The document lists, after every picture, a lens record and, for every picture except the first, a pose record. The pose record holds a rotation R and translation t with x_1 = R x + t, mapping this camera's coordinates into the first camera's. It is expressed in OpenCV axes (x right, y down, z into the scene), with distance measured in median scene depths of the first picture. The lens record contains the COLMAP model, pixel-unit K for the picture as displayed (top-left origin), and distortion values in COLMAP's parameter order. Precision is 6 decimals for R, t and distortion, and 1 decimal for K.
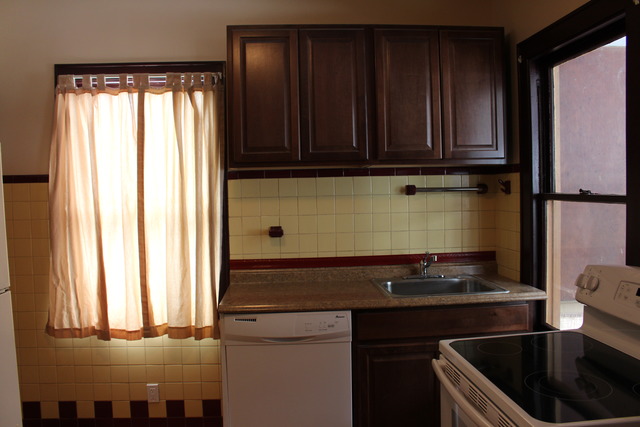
lens RADIAL K [[530.7, 0, 313.3], [0, 530.7, 212.3], [0, 0, 1]] dist [-0.144834, 0.102098]
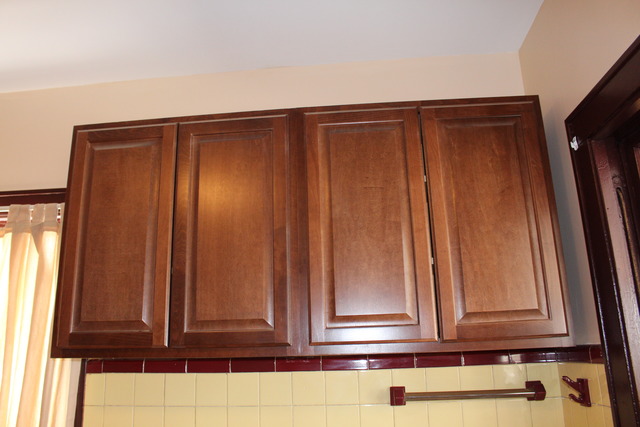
lens RADIAL K [[530.7, 0, 313.3], [0, 530.7, 212.3], [0, 0, 1]] dist [-0.144834, 0.102098]
pose [[0.987310, -0.043054, -0.152856, 0.200722], [-0.004018, 0.955467, -0.295072, -0.068562], [0.158752, 0.291941, 0.943169, 0.450562]]
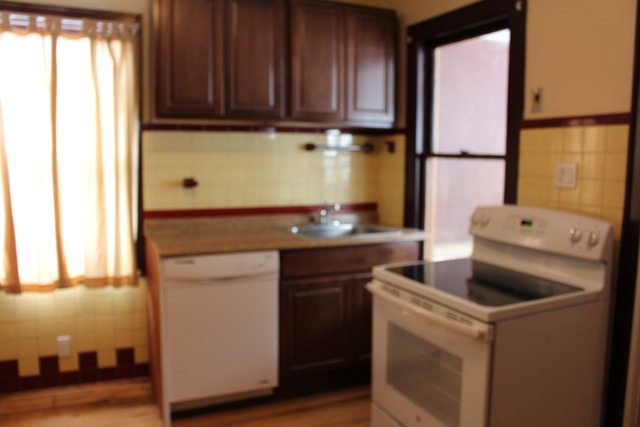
lens RADIAL K [[530.7, 0, 313.3], [0, 530.7, 212.3], [0, 0, 1]] dist [-0.144834, 0.102098]
pose [[0.938735, -0.007267, 0.344564, -0.210295], [-0.014513, 0.998057, 0.060591, 0.029322], [-0.344335, -0.061879, 0.936805, -0.067386]]
